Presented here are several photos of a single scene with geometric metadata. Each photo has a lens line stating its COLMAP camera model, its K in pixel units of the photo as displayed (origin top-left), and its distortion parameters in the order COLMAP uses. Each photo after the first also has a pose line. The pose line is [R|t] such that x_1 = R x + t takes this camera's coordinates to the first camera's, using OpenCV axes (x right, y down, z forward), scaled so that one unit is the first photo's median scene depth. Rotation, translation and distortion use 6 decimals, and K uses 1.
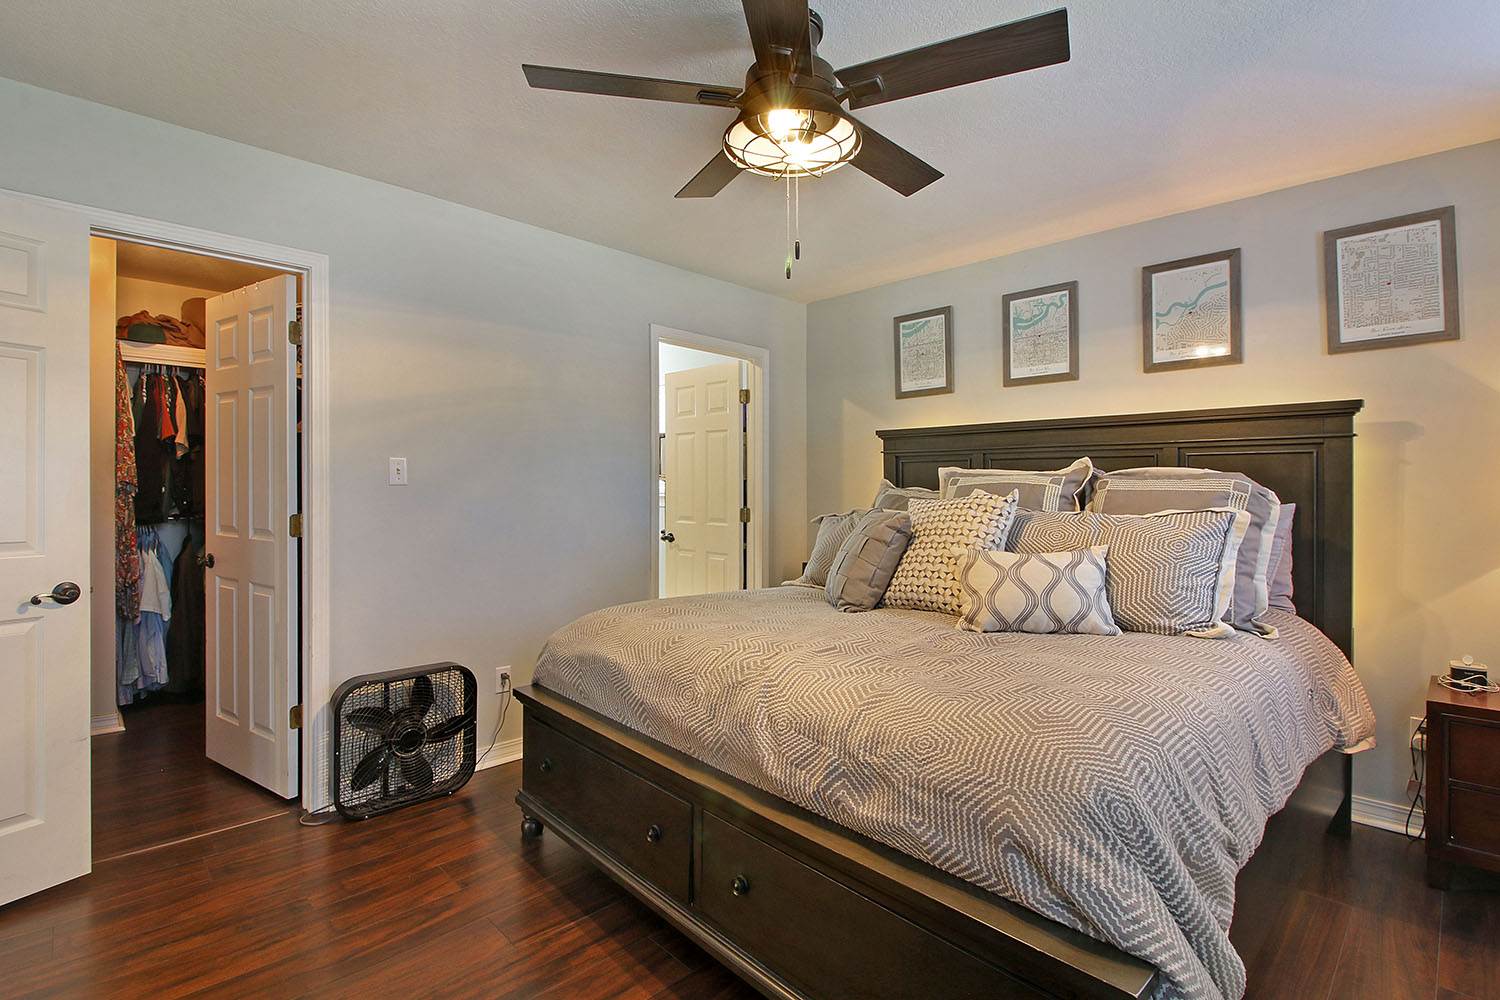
lens RADIAL K [[694.0, 0, 762.0], [0, 694.0, 495.5], [0, 0, 1]] dist [-0.000806, -0.002843]
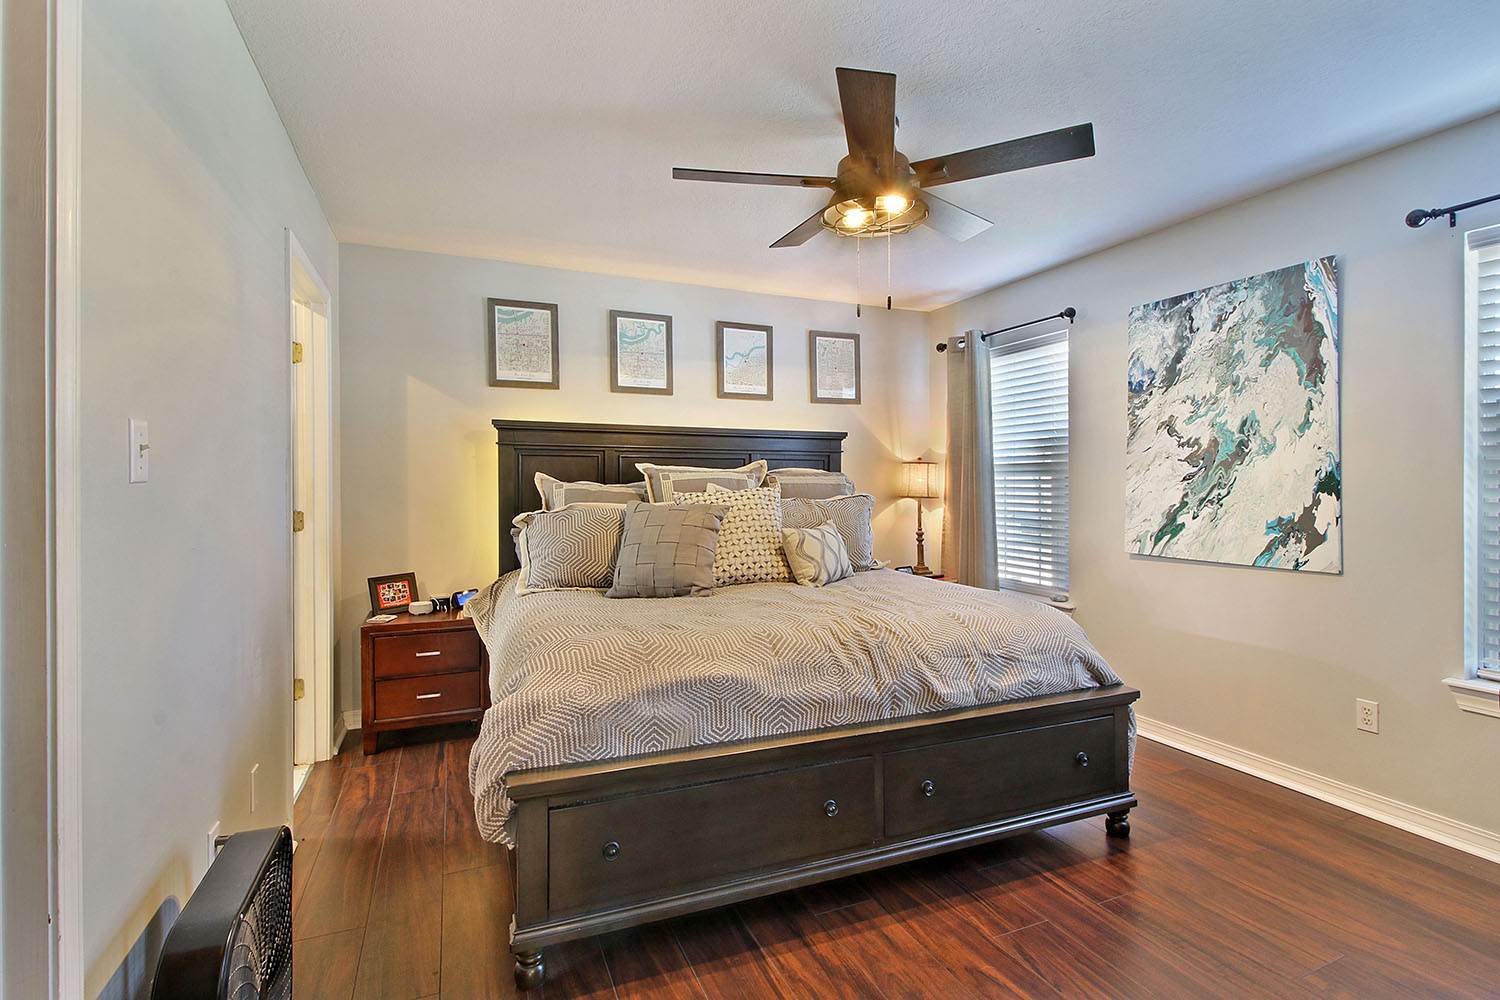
lens RADIAL K [[694.0, 0, 757.7], [0, 694.0, 488.9], [0, 0, 1]] dist [-0.000806, -0.002843]
pose [[0.370139, -0.014165, 0.928868, -0.704228], [0.010282, 0.999885, 0.011151, -0.010487], [-0.928920, 0.005423, 0.370242, 0.420301]]
